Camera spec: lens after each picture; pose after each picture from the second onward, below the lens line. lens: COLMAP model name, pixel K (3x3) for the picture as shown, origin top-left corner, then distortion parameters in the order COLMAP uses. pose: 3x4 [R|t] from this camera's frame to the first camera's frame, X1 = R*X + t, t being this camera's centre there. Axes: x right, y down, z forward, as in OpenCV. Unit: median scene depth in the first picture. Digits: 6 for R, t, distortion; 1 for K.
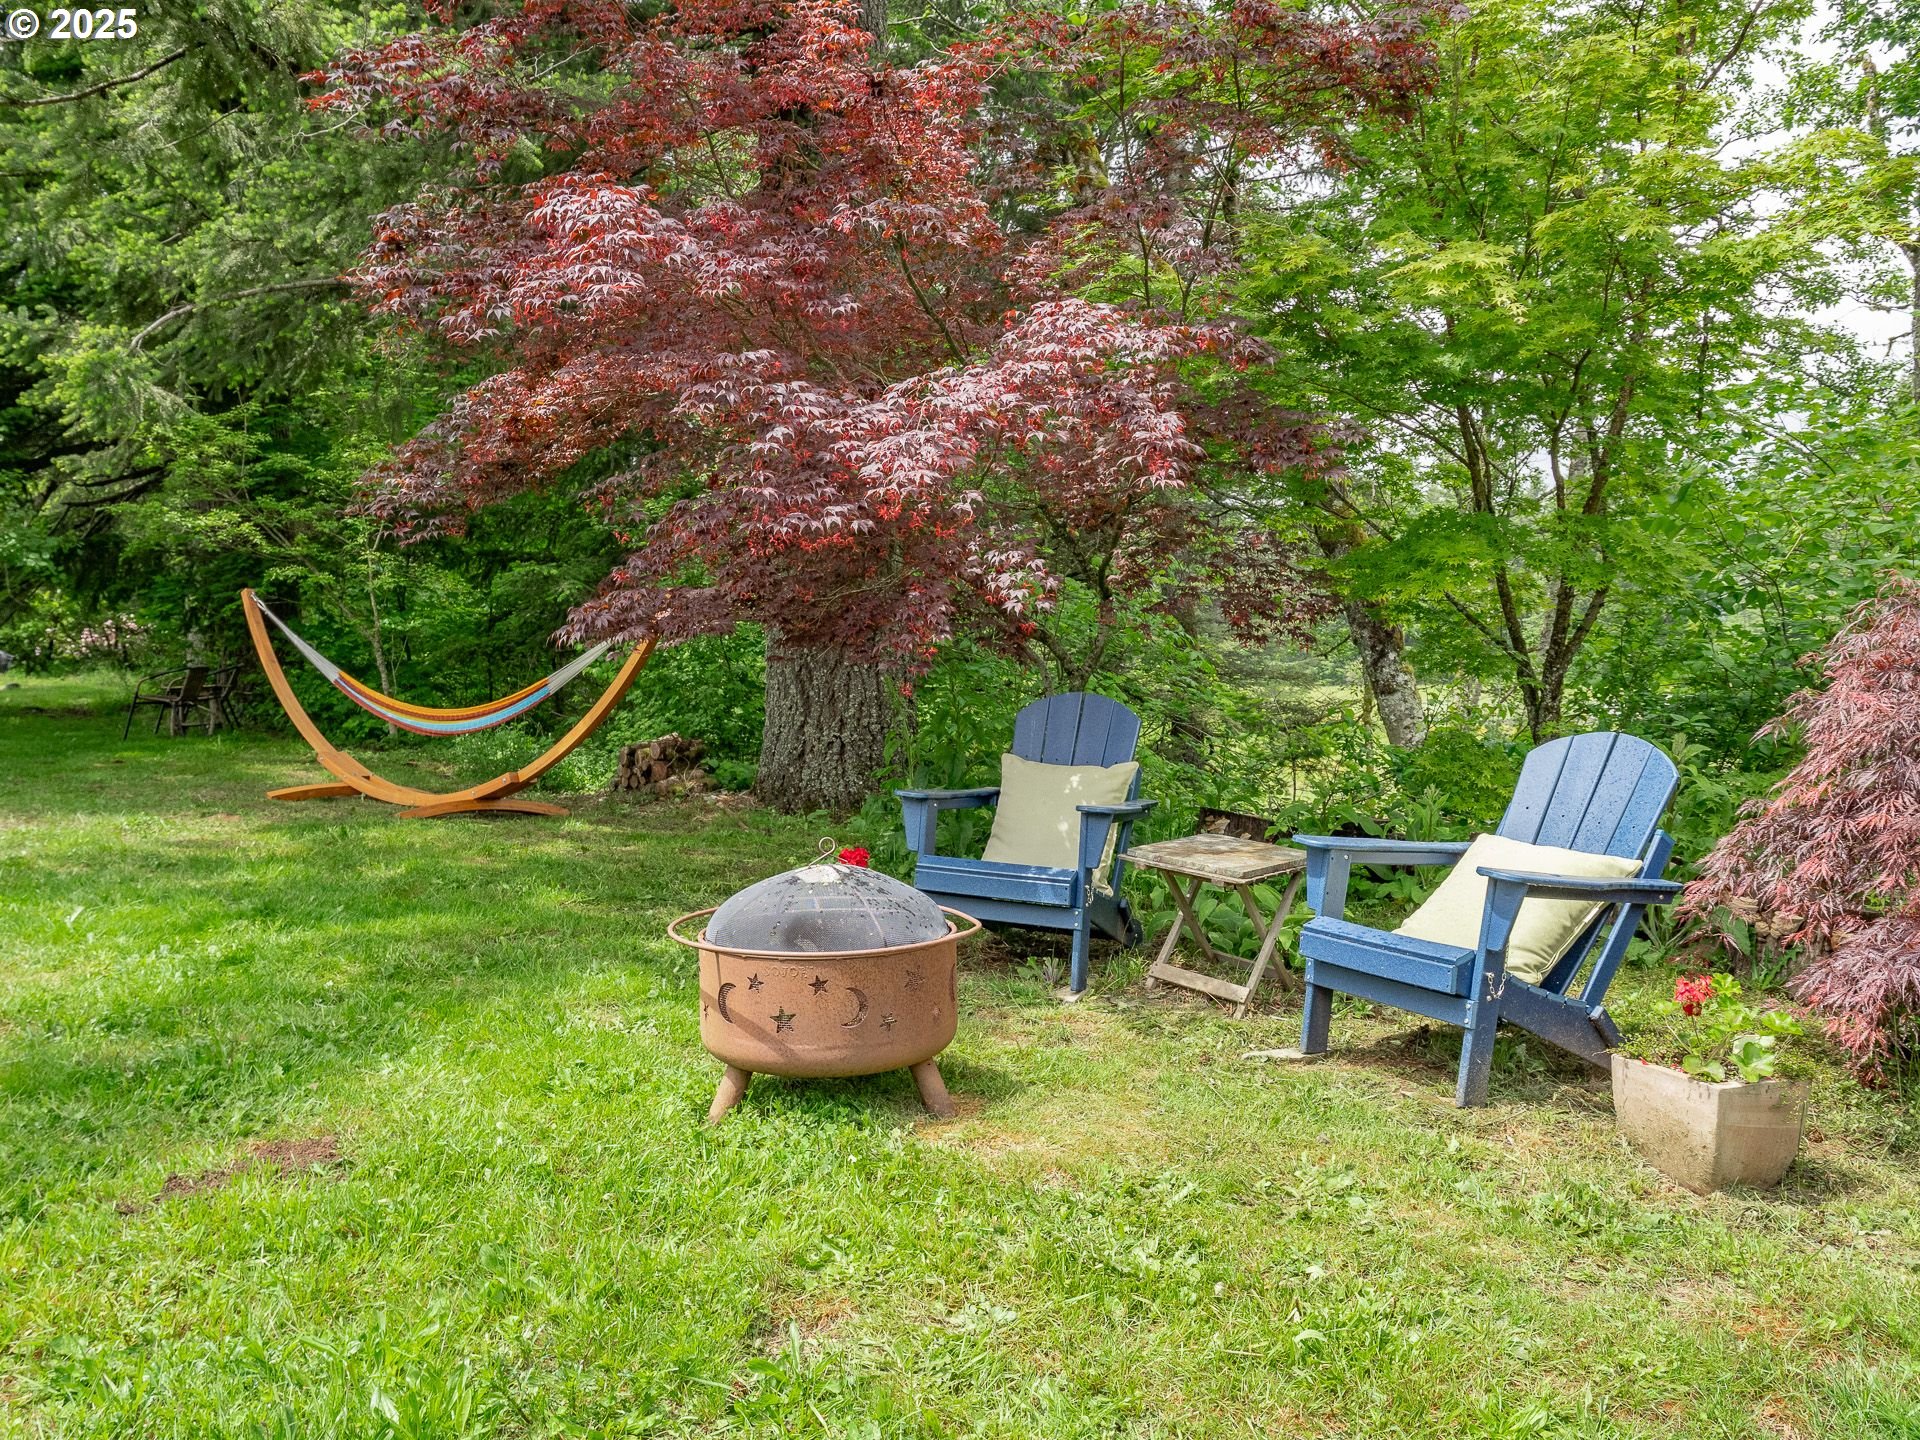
lens RADIAL K [[962.0, 0, 947.3], [0, 962.0, 714.4], [0, 0, 1]] dist [-0.007738, -0.000237]
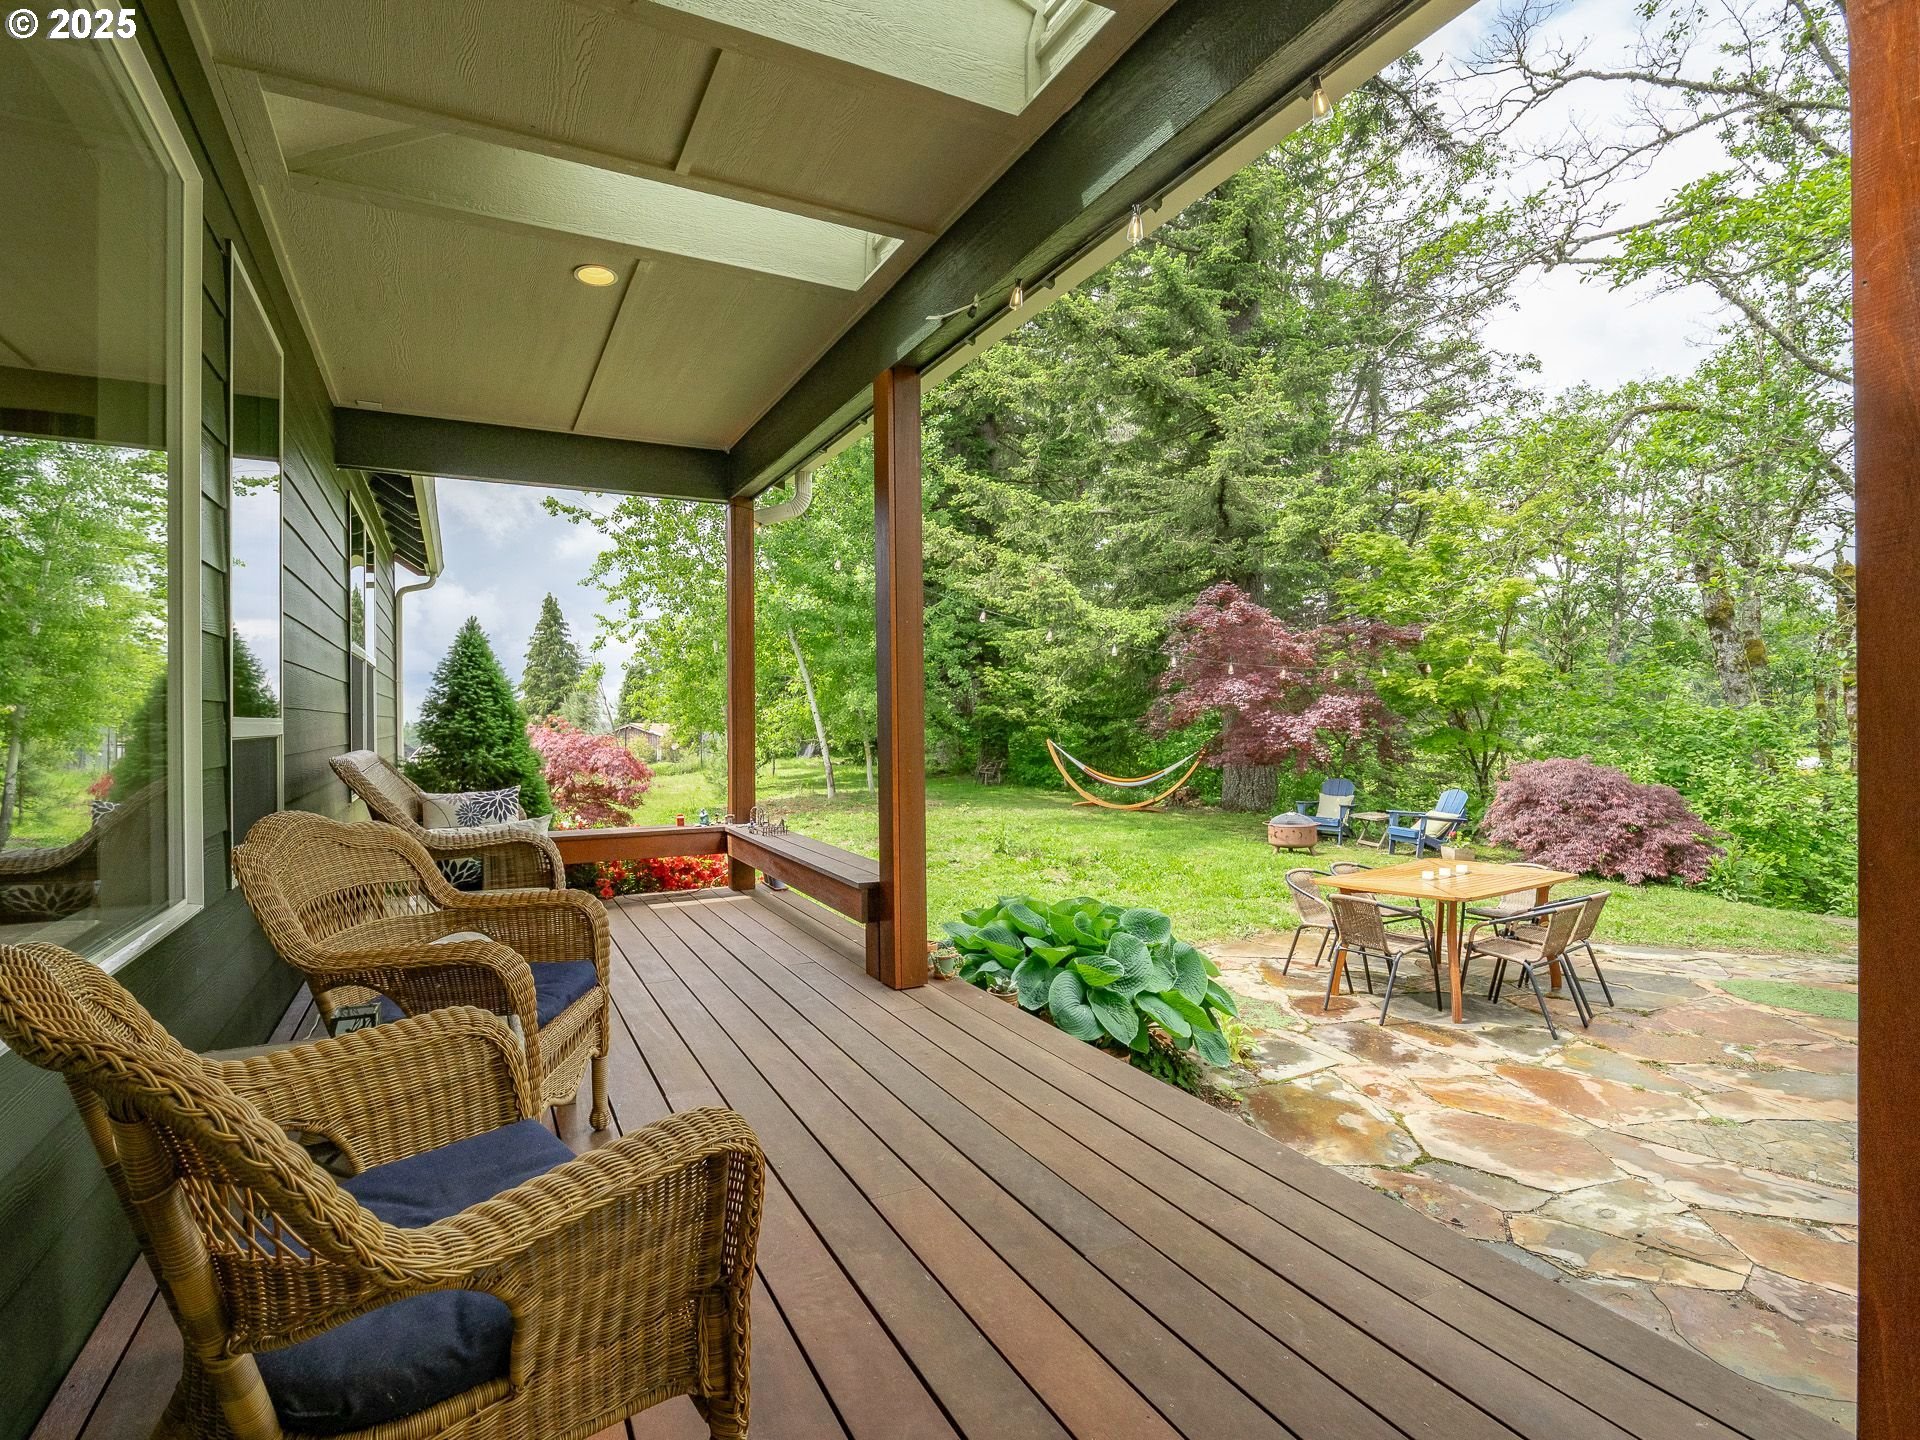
lens RADIAL K [[962.0, 0, 947.3], [0, 962.0, 714.4], [0, 0, 1]] dist [-0.007738, -0.000237]
pose [[0.971633, -0.017843, -0.235819, -0.579407], [0.008231, 0.999097, -0.041686, -0.155844], [0.236349, 0.038562, 0.970903, -3.814735]]
